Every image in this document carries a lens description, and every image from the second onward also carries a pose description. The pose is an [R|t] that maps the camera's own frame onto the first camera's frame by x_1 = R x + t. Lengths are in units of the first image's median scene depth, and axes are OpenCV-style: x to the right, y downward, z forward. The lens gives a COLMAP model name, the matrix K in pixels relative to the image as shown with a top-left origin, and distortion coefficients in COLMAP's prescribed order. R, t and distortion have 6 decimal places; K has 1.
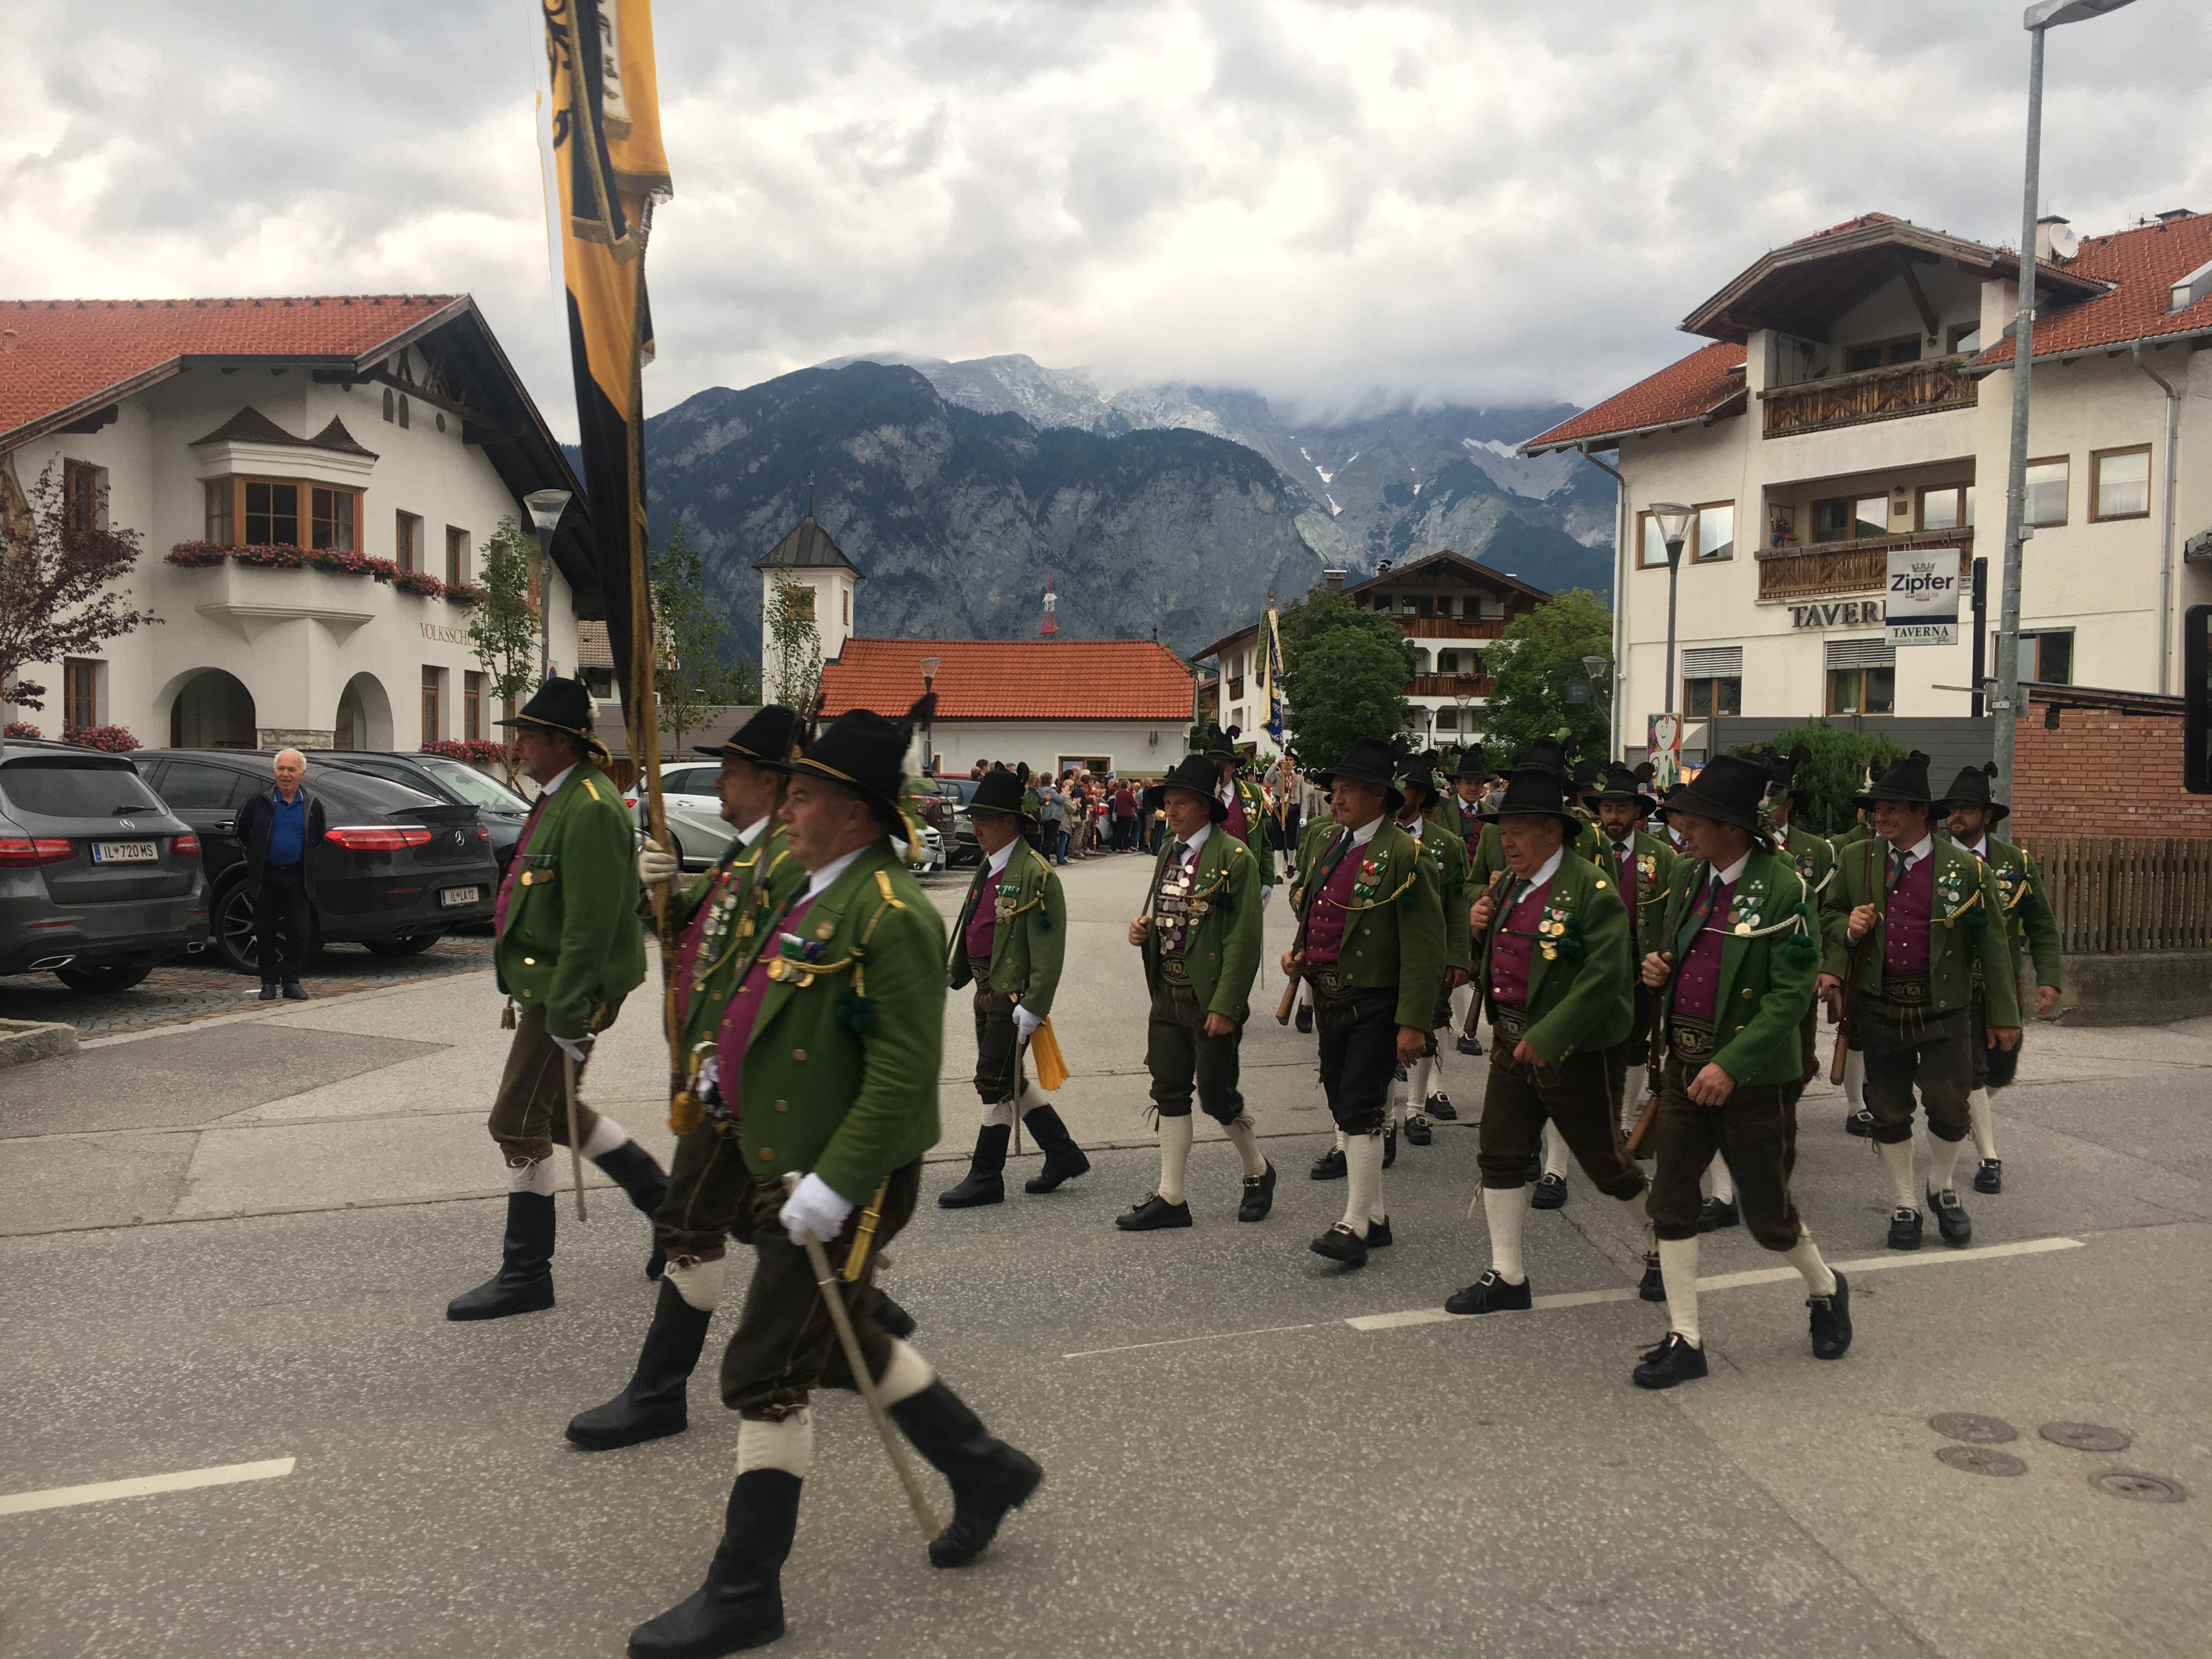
lens RADIAL K [[1883.5, 0, 1106.0], [0, 1883.5, 829.5], [0, 0, 1]] dist [0.068447, -0.080140]
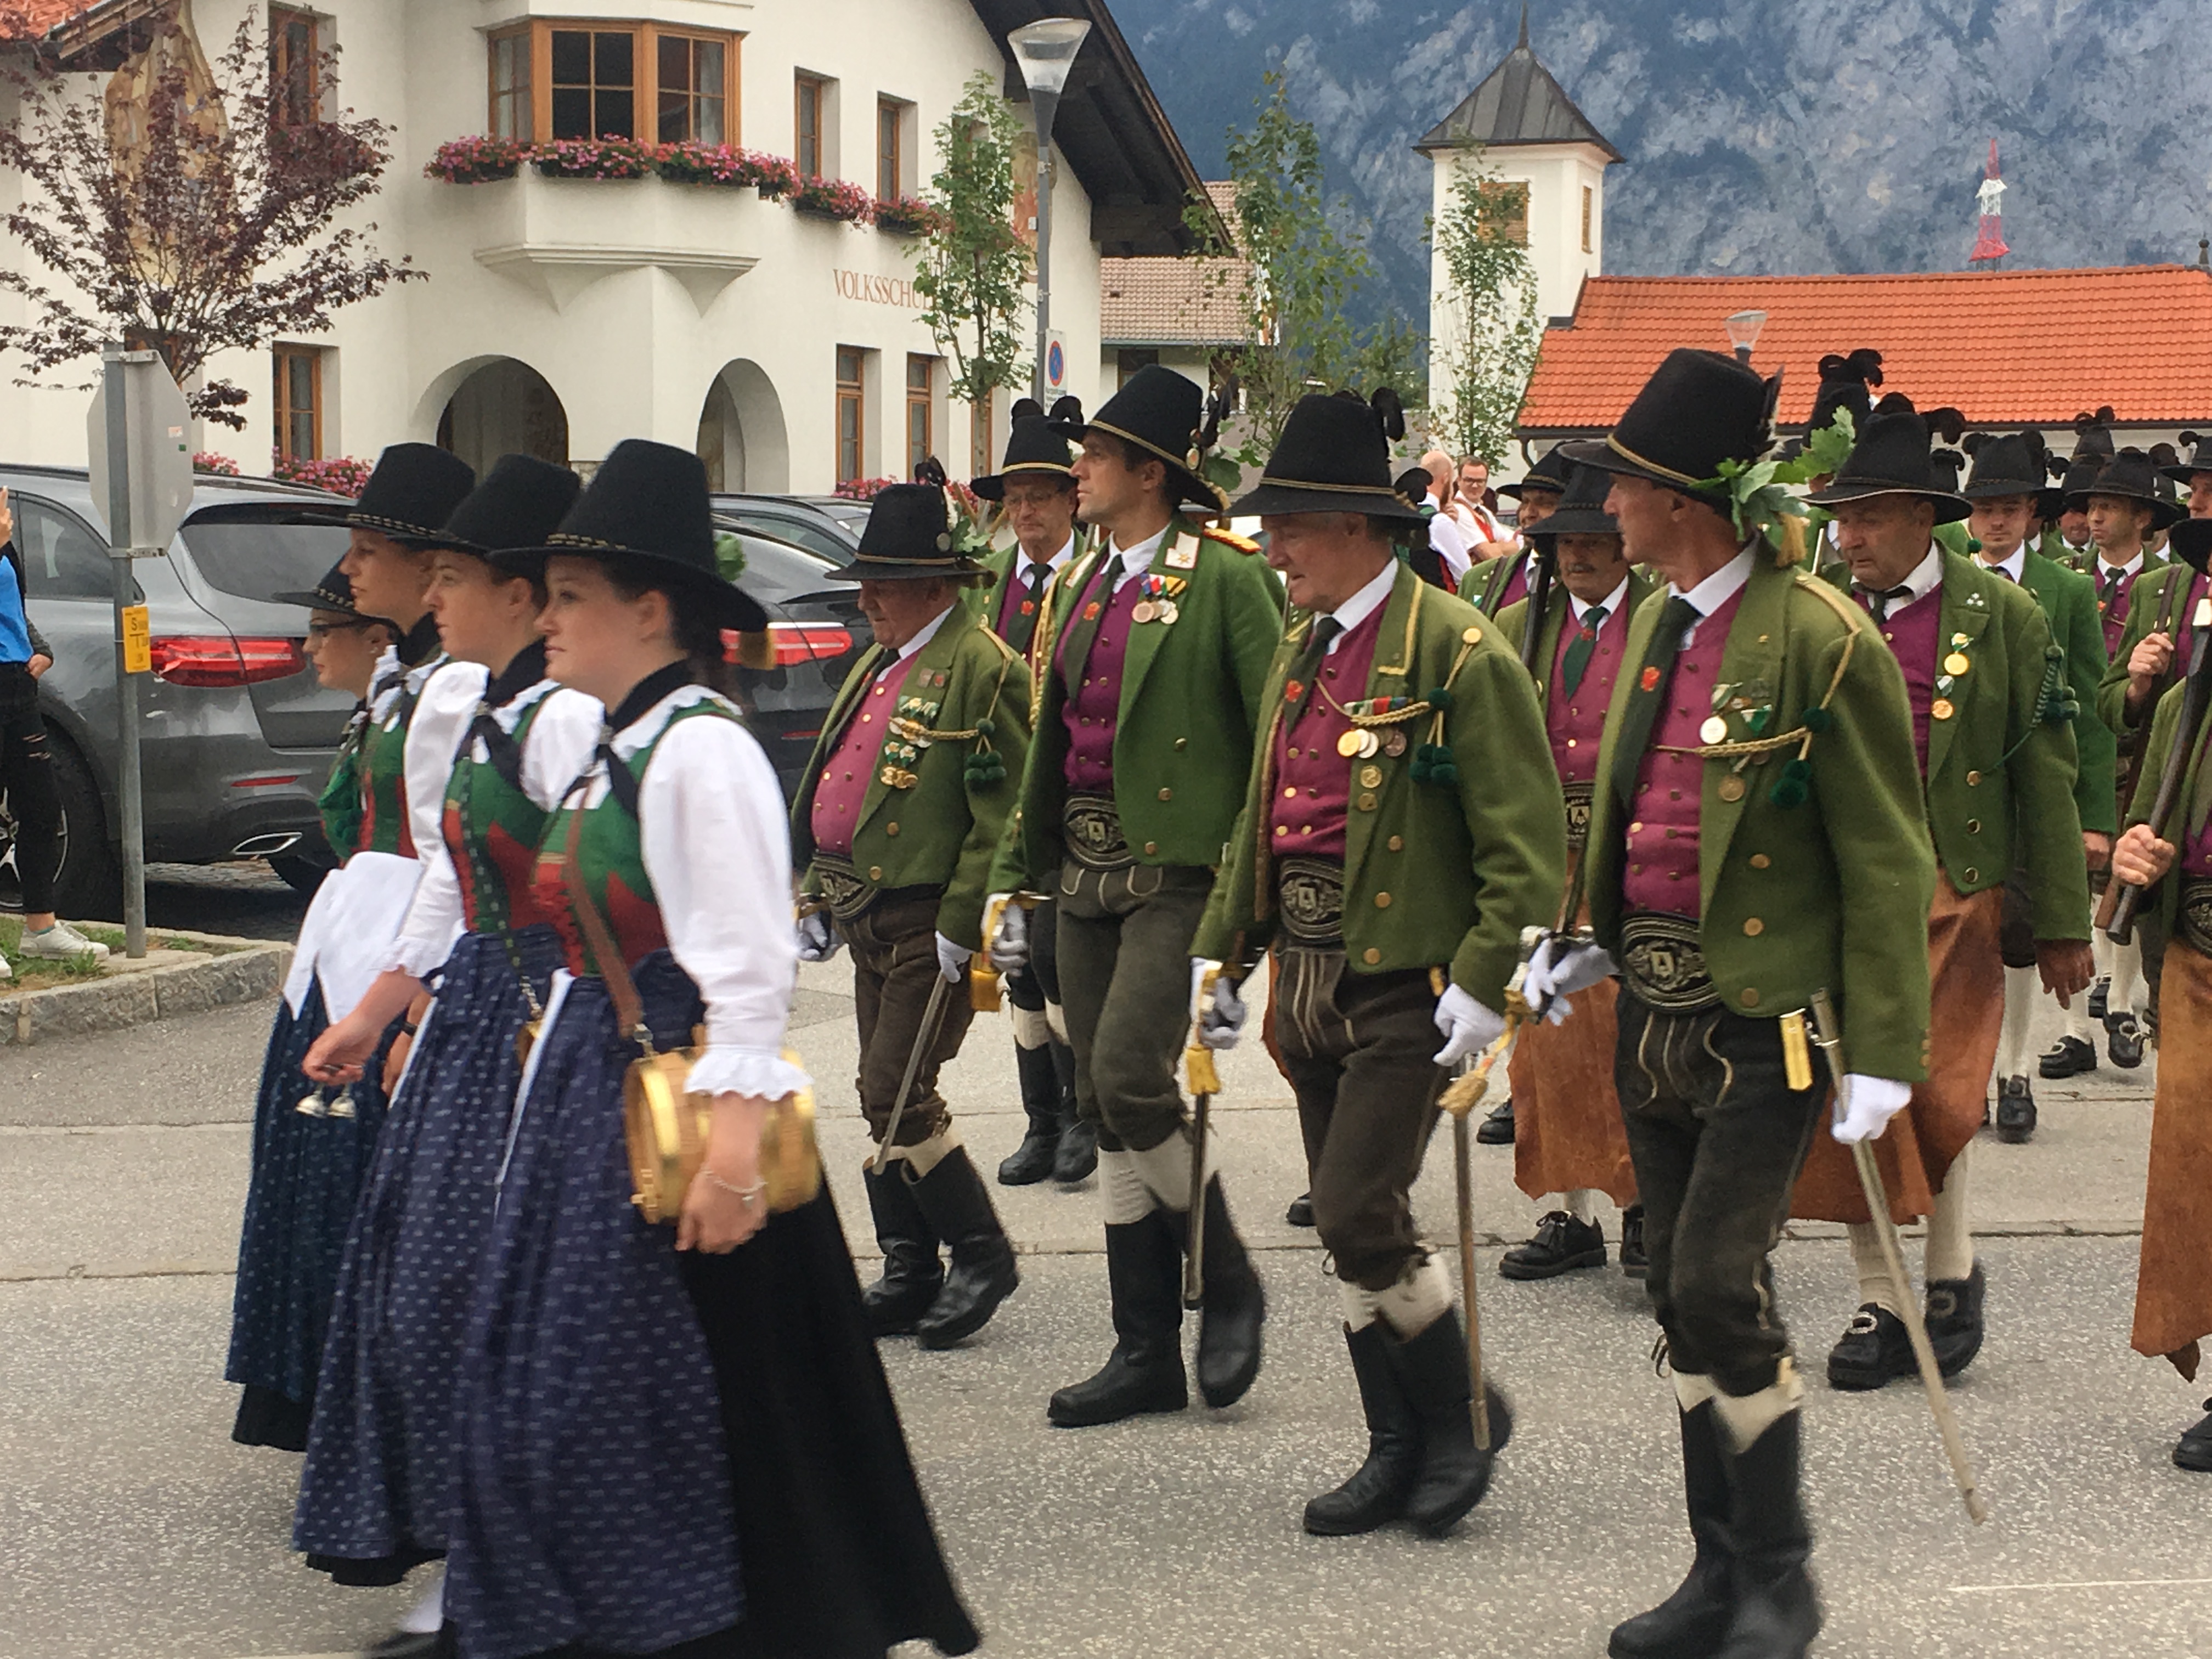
lens RADIAL K [[3568.3, 0, 1106.0], [0, 3568.3, 829.5], [0, 0, 1]] dist [0.026079, 0.195702]
pose [[0.963668, 0.017990, -0.266497, 0.003444], [-0.004228, 0.998632, 0.052126, 0.002205], [0.267070, -0.049105, 0.962425, -0.010092]]
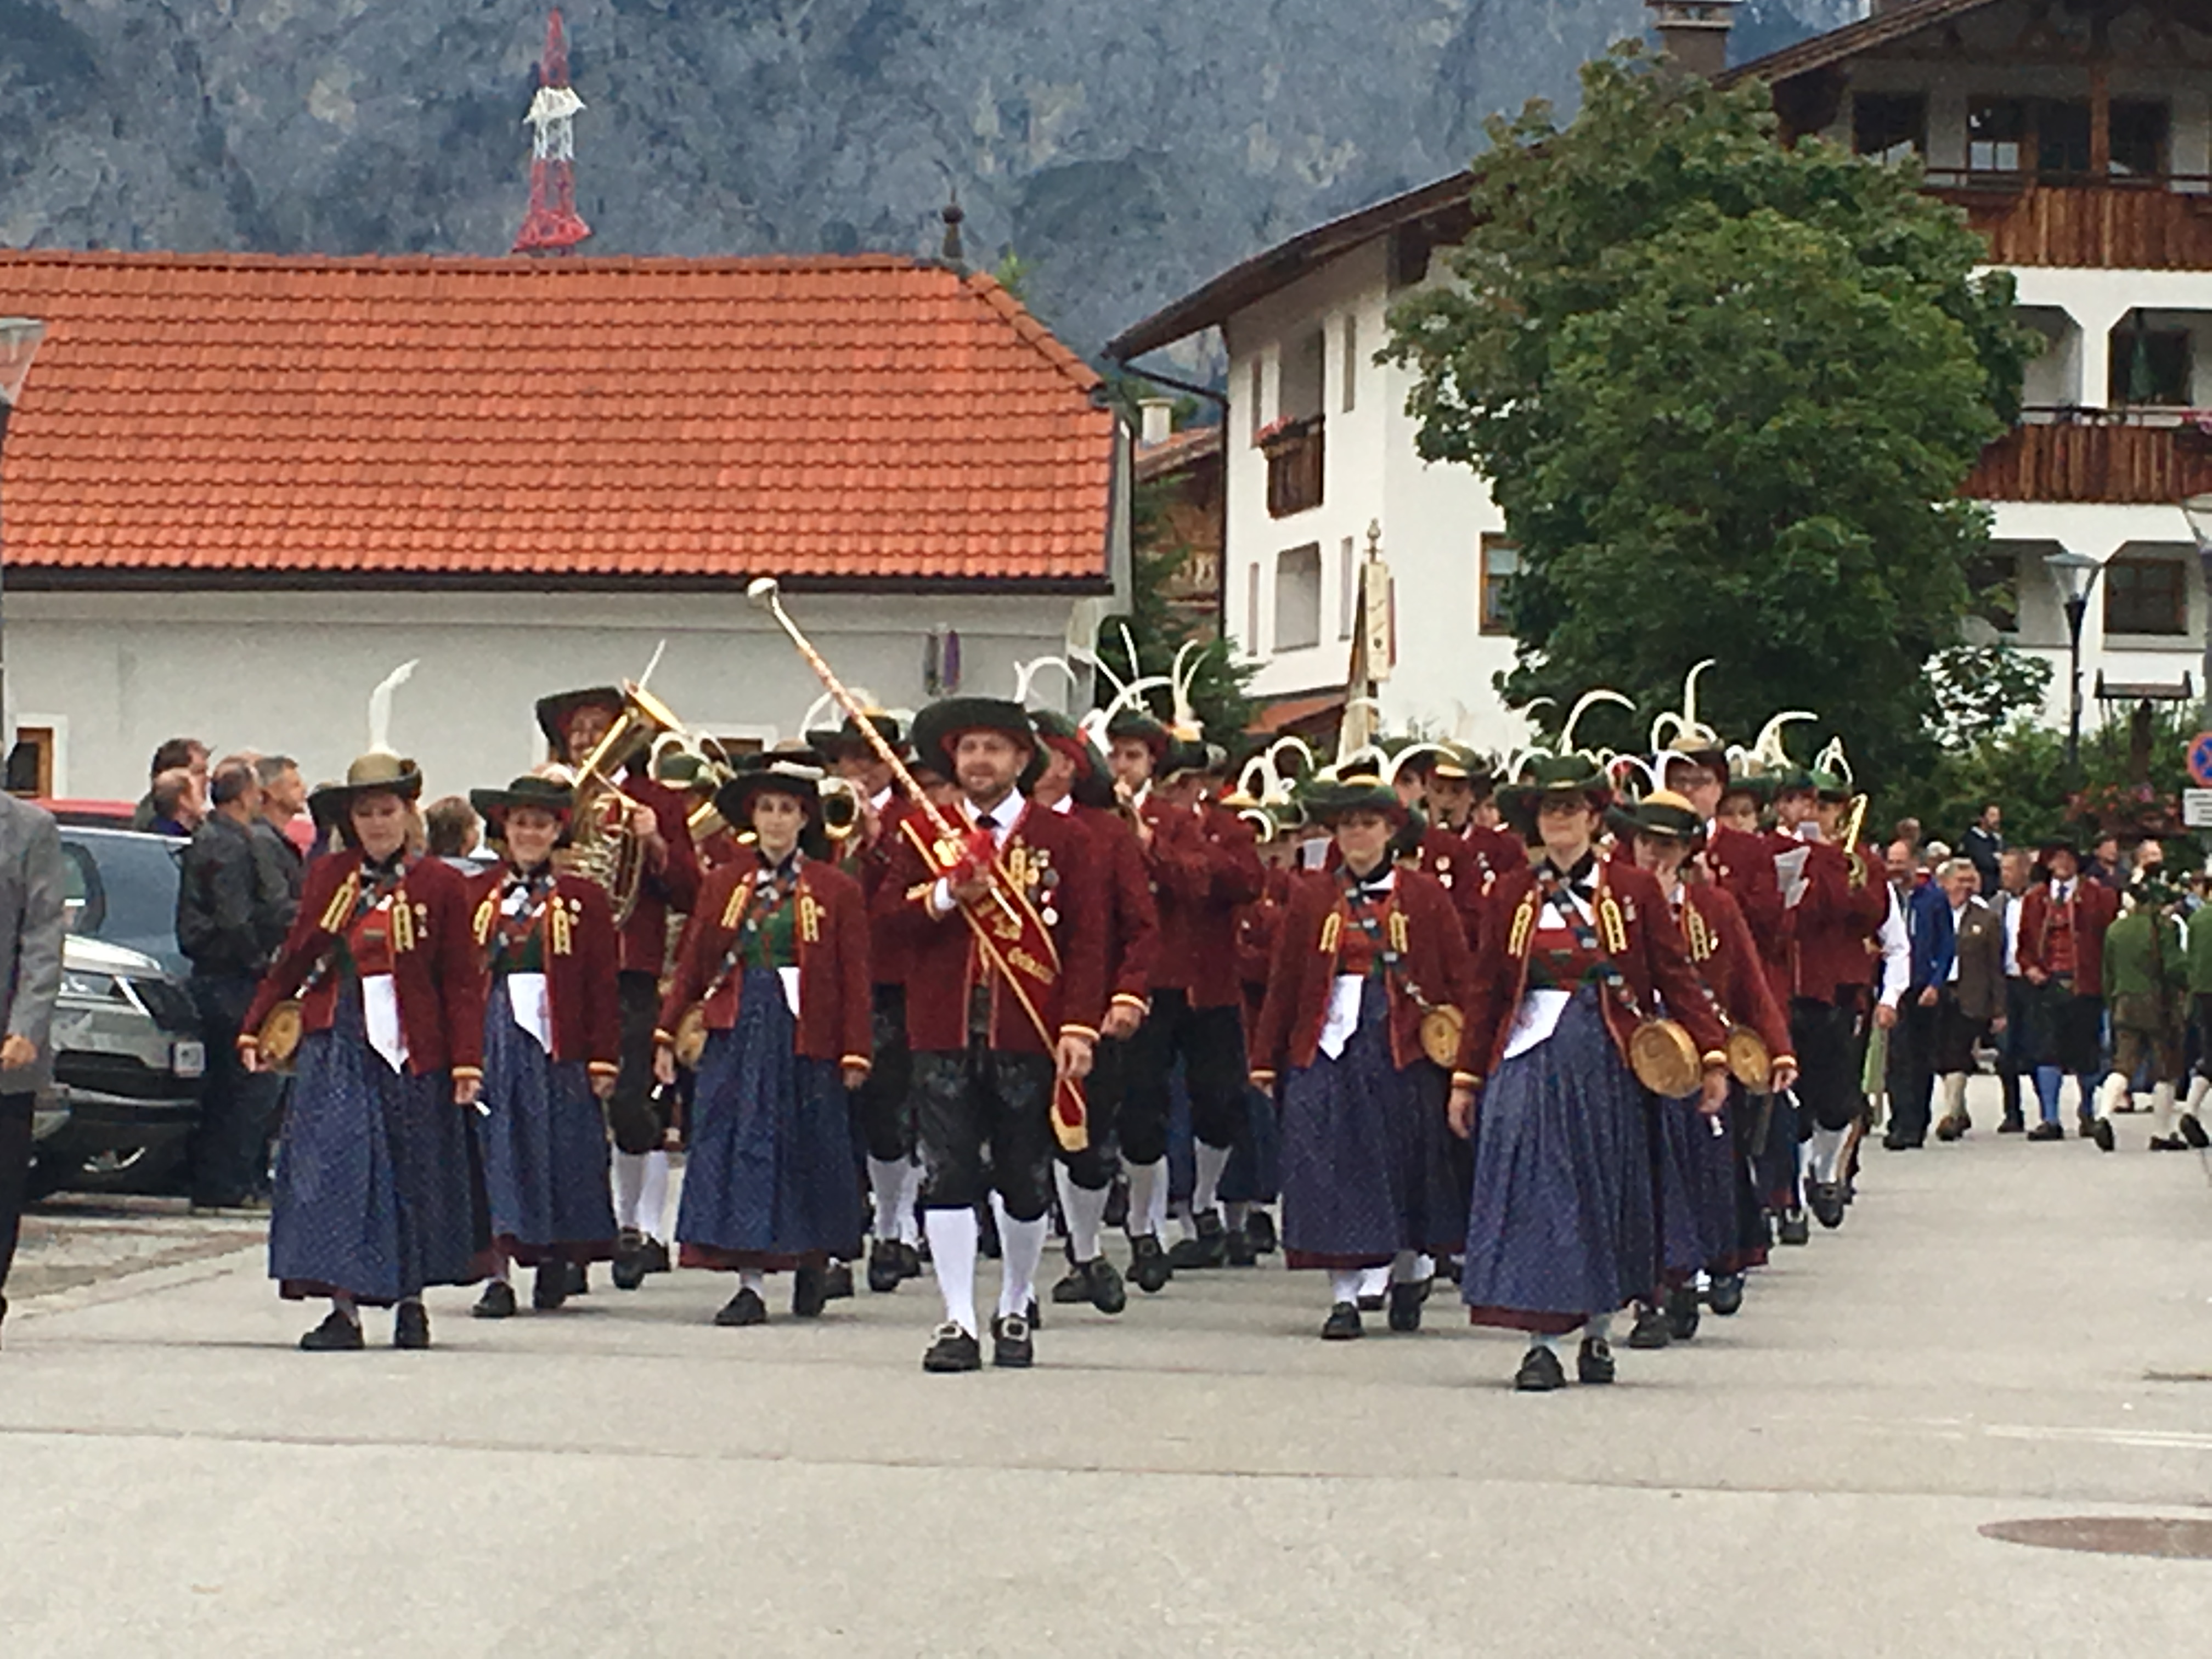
lens RADIAL K [[7464.6, 0, 1106.0], [0, 7464.6, 829.5], [0, 0, 1]] dist [0.070447, 1.028776]
pose [[0.999133, 0.004172, 0.041414, 0.012867], [-0.003007, 0.999599, -0.028153, -0.000583], [-0.041514, 0.028004, 0.998745, 0.089758]]
